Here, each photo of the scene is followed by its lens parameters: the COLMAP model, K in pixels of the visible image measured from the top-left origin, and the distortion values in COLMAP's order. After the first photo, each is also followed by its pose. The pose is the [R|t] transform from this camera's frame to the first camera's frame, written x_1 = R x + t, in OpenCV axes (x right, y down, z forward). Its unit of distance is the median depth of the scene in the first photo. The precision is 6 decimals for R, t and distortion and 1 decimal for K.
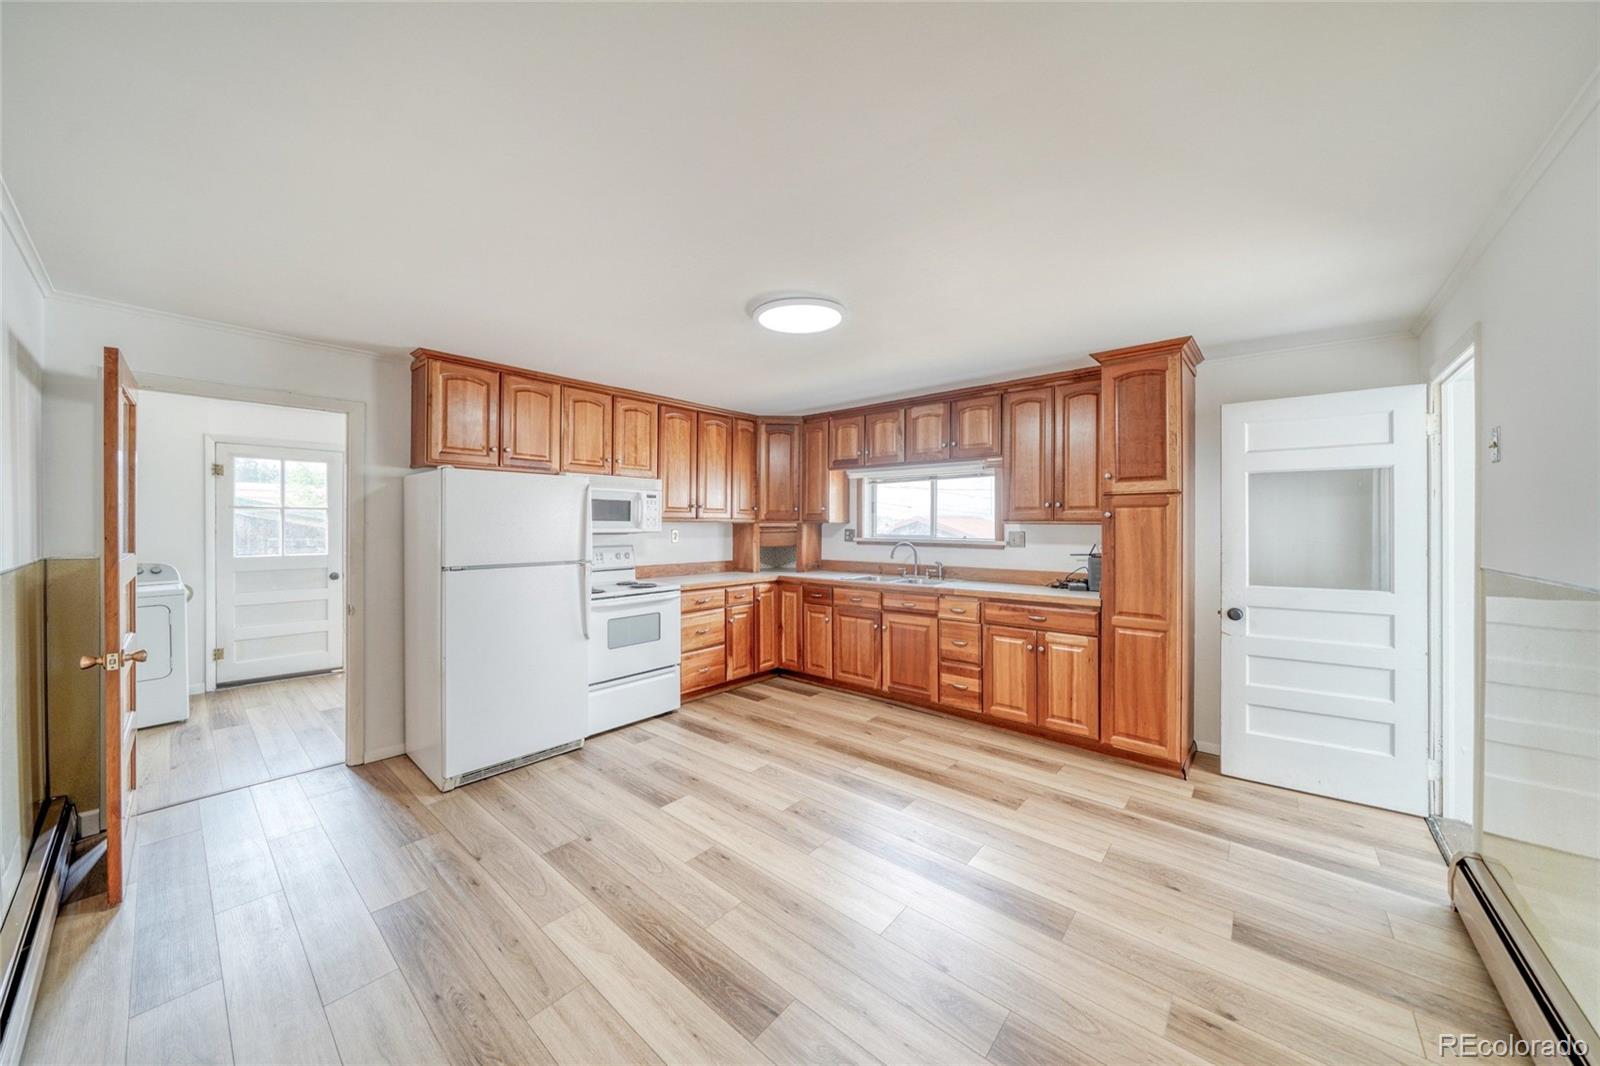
lens RADIAL K [[550.0, 0, 791.4], [0, 550.0, 527.3], [0, 0, 1]] dist [-0.010987, 0.000905]
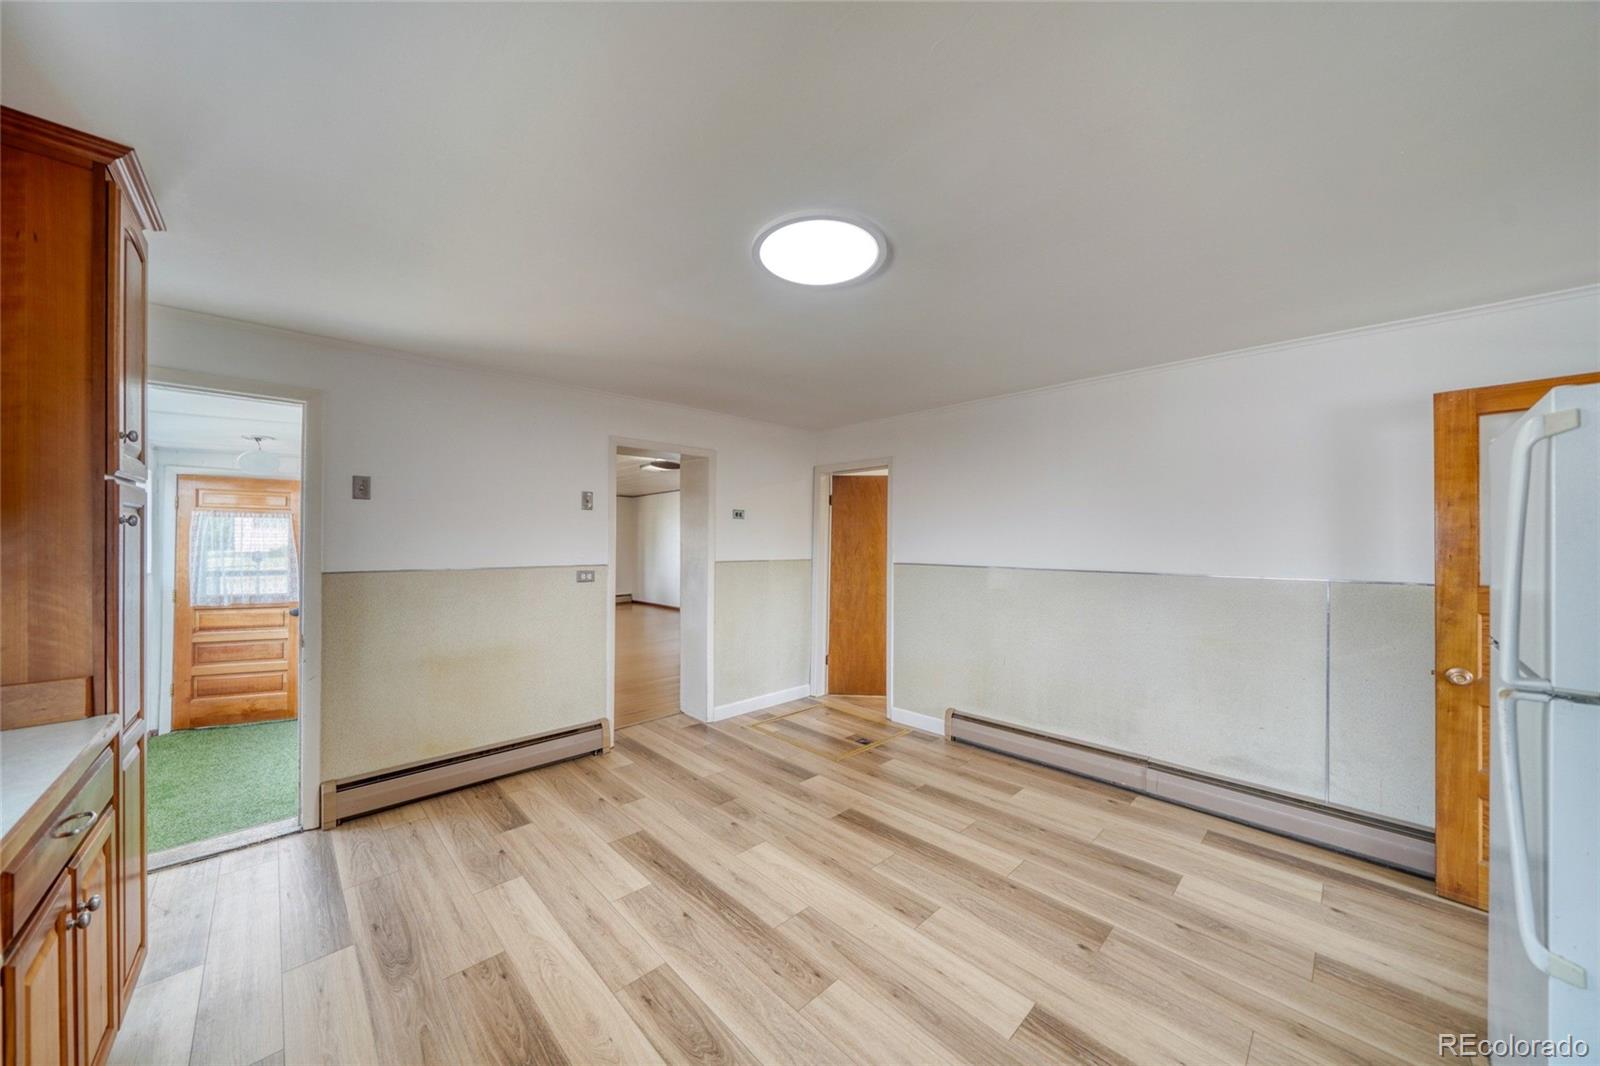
lens RADIAL K [[550.0, 0, 793.6], [0, 550.0, 530.2], [0, 0, 1]] dist [-0.010987, 0.000905]
pose [[-0.996500, -0.005154, 0.083434, -0.010794], [-0.005936, 0.999941, -0.009118, -0.014789], [-0.083382, -0.009582, -0.996472, 1.204258]]
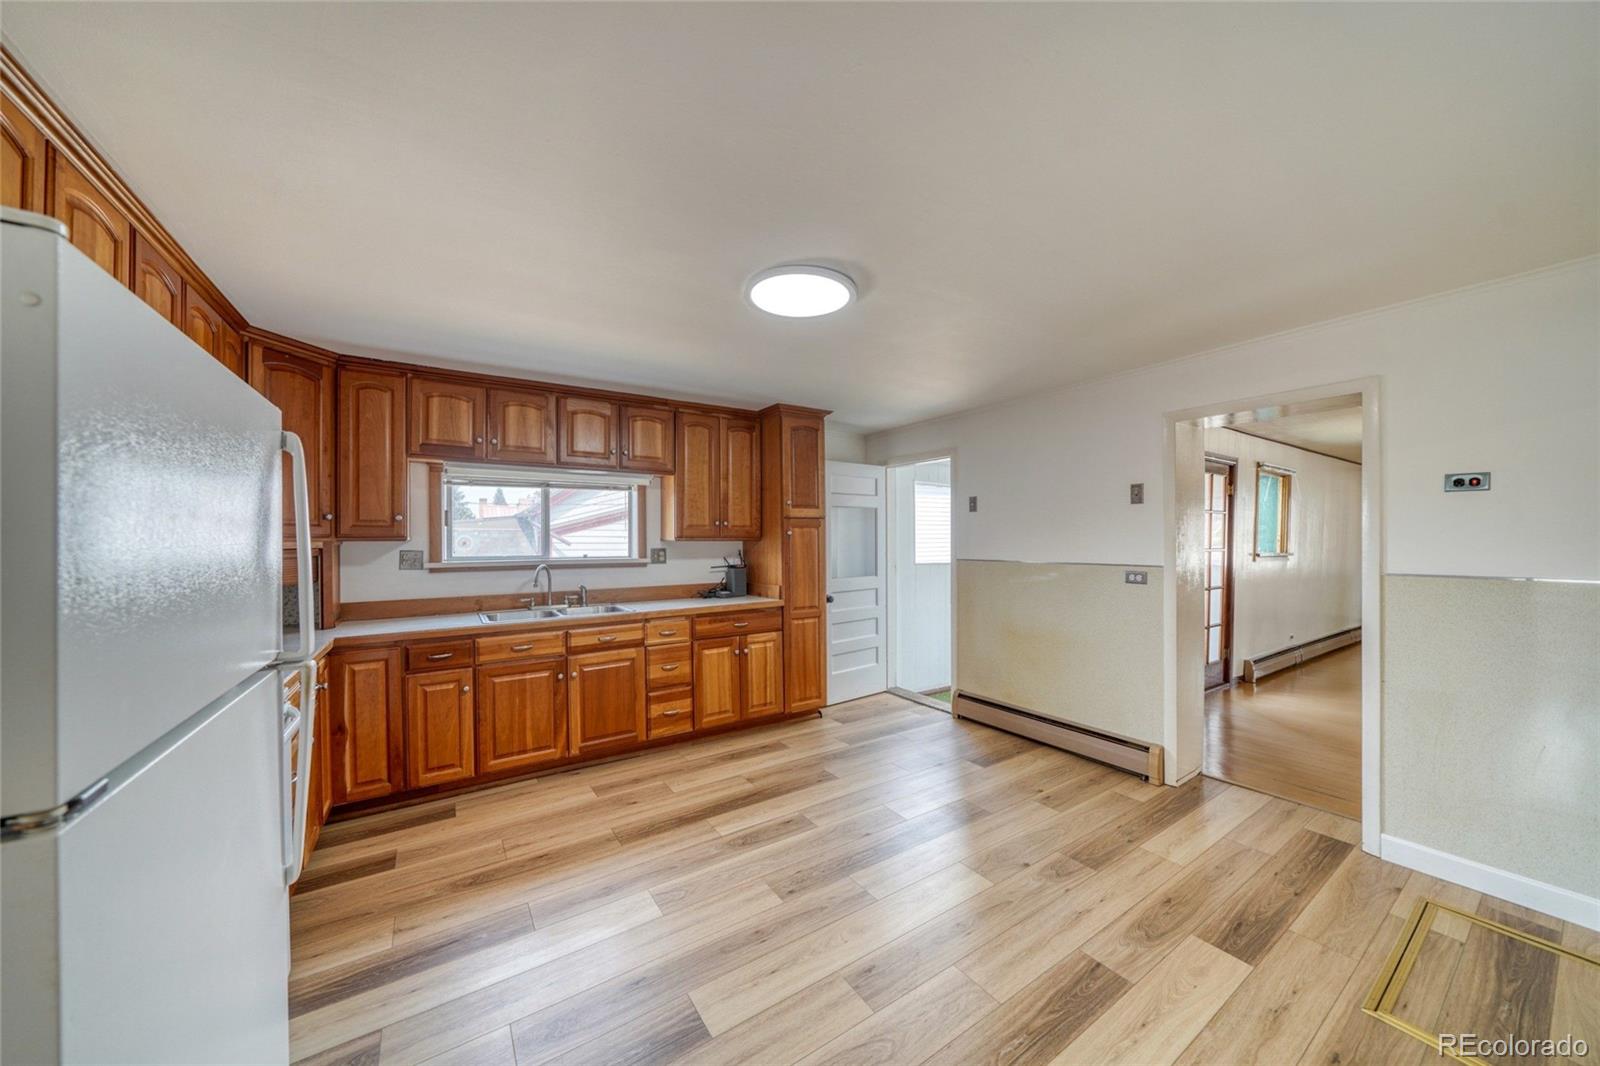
lens RADIAL K [[550.0, 0, 784.0], [0, 550.0, 542.4], [0, 0, 1]] dist [-0.010987, 0.000905]
pose [[0.273348, -0.008584, 0.961877, -0.560054], [0.011163, 0.999921, 0.005751, -0.007015], [-0.961850, 0.009166, 0.273422, 0.560669]]
